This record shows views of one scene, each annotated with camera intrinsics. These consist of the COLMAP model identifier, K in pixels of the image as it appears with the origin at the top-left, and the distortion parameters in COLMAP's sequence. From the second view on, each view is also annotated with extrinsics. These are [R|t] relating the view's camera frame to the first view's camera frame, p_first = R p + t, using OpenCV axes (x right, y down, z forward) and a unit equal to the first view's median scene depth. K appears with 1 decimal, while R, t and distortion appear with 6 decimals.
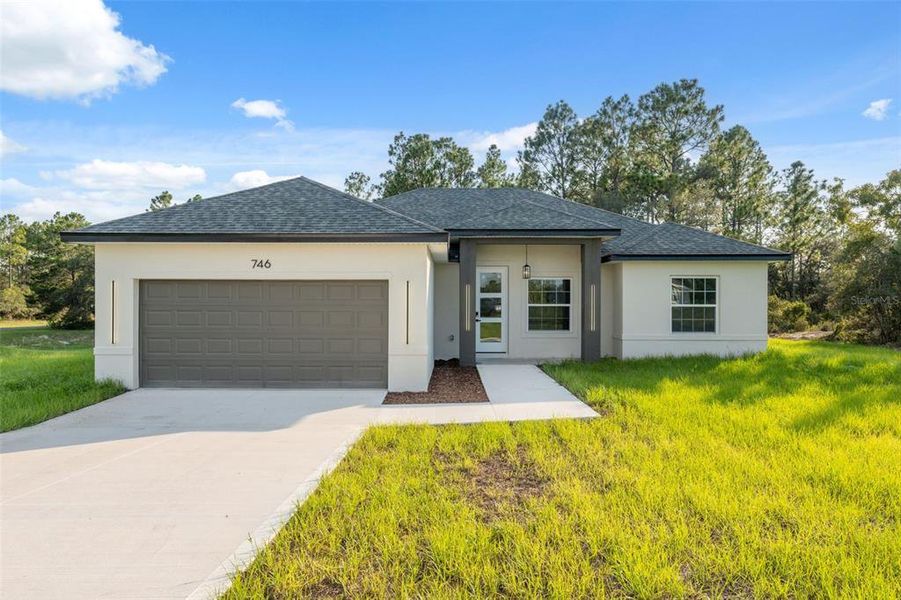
lens RADIAL K [[610.8, 0, 450.5], [0, 610.8, 300.0], [0, 0, 1]] dist [-0.005902, 0.002887]
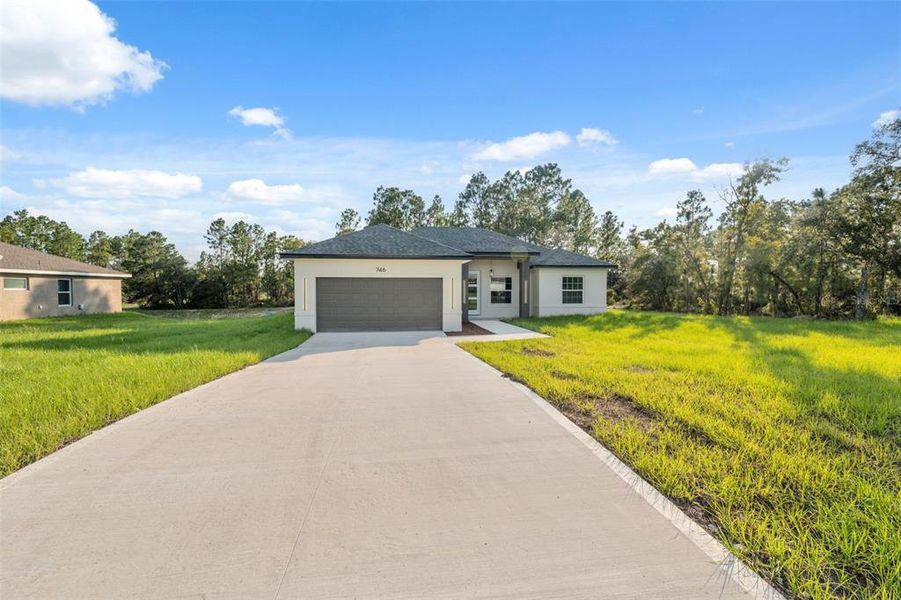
lens RADIAL K [[391.3, 0, 450.5], [0, 391.3, 300.0], [0, 0, 1]] dist [-0.000086, 0.000024]
pose [[0.988617, -0.007205, 0.150283, -0.075192], [0.003160, 0.999627, 0.027134, 0.001783], [-0.150422, -0.026350, 0.988271, -0.085808]]
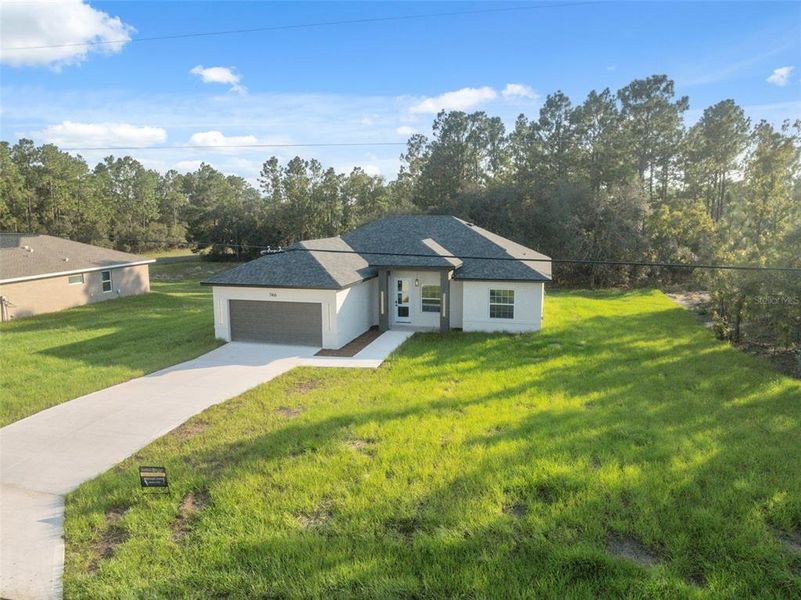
lens RADIAL K [[602.1, 0, 400.5], [0, 602.1, 300.0], [0, 0, 1]] dist [-0.031186, -0.003130]
pose [[0.964890, 0.033587, -0.260496, 0.220339], [0.007613, 0.987797, 0.155563, -0.111020], [0.262542, -0.152085, 0.952860, -0.316033]]
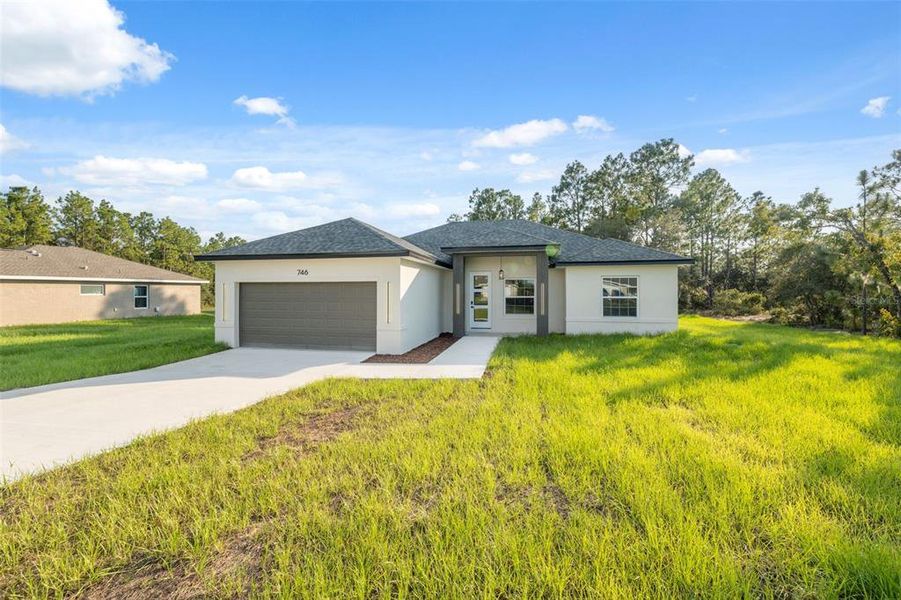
lens RADIAL K [[376.4, 0, 451.3], [0, 376.4, 288.7], [0, 0, 1]] dist [0.000857, 0.000103]
pose [[0.978163, -0.004885, -0.207782, 0.076417], [0.002942, 0.999949, -0.009660, -0.001335], [0.207818, 0.008838, 0.978128, 0.028995]]
